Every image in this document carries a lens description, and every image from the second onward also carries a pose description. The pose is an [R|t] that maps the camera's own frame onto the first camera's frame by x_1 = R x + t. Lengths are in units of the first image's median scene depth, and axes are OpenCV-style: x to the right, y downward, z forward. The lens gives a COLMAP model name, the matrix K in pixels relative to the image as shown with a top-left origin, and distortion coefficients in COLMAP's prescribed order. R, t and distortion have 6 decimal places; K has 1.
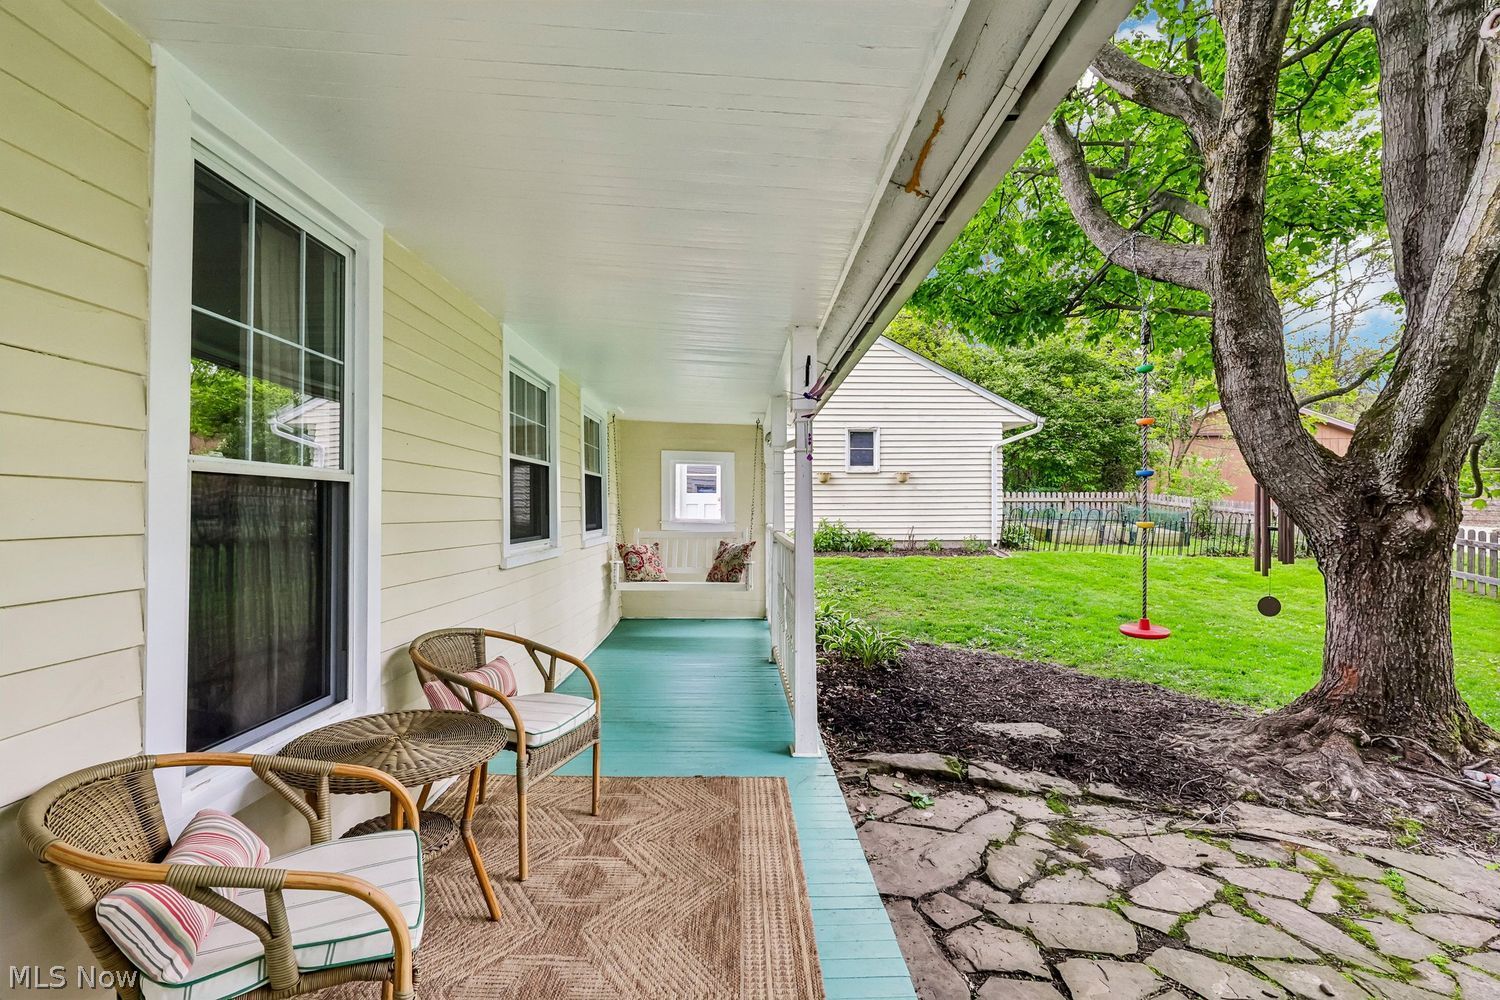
lens RADIAL K [[699.1, 0, 749.4], [0, 699.1, 503.9], [0, 0, 1]] dist [-0.001124, 0.000055]
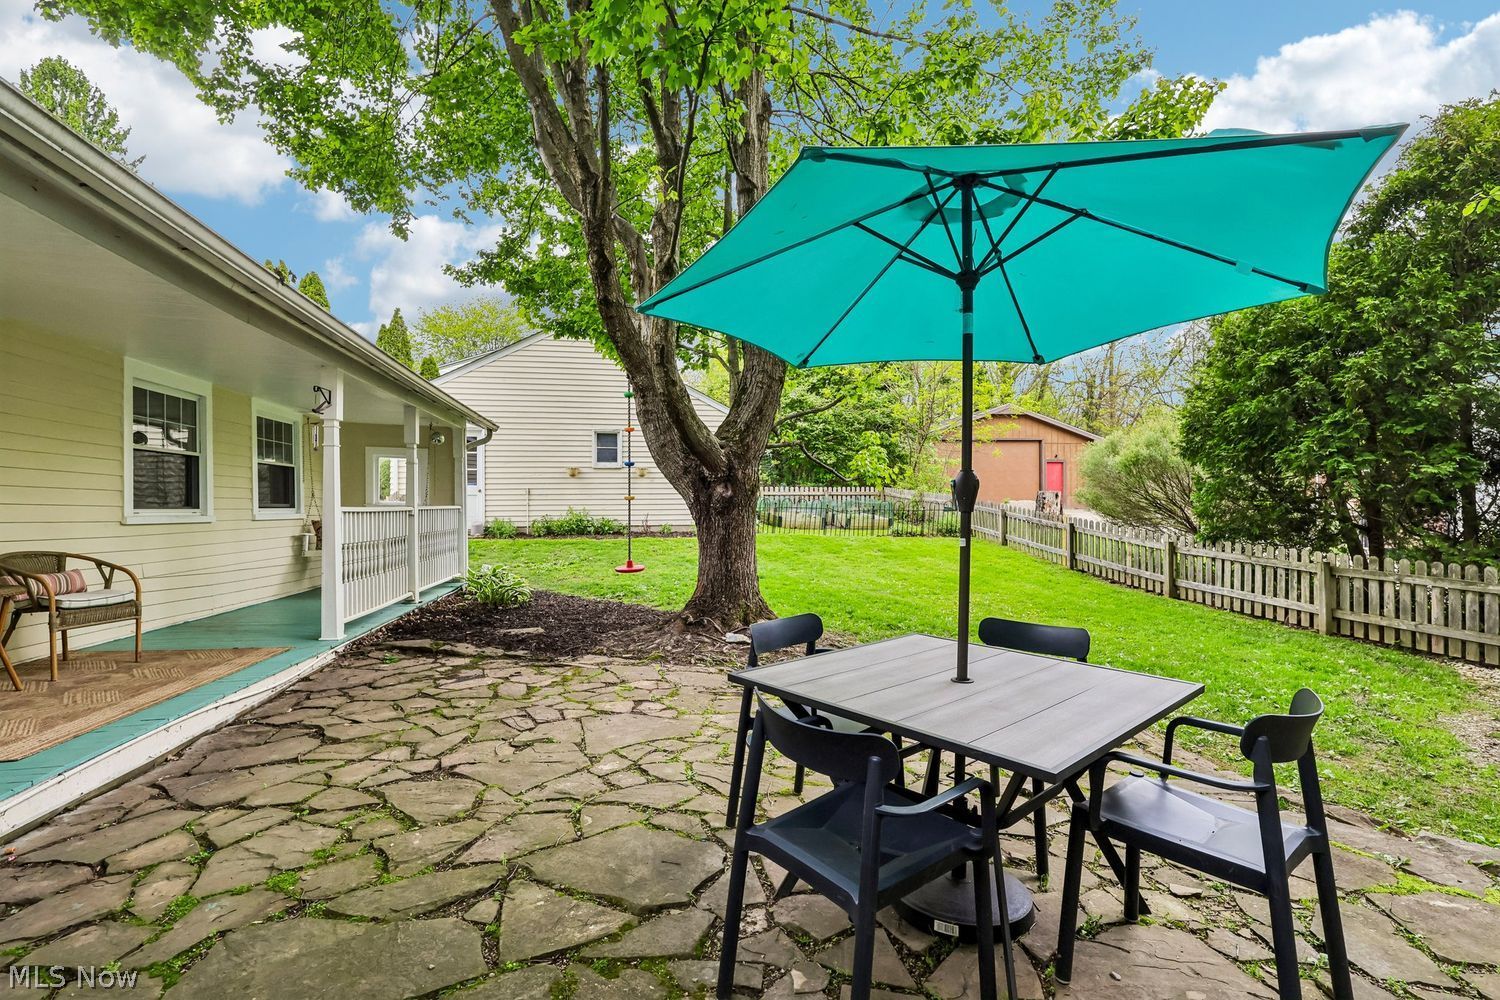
lens RADIAL K [[699.1, 0, 752.9], [0, 699.1, 505.1], [0, 0, 1]] dist [-0.001124, 0.000055]
pose [[0.988101, -0.001442, 0.153799, 0.598918], [0.001216, 0.999998, 0.001566, 0.043095], [-0.153801, -0.001360, 0.988101, -0.536749]]
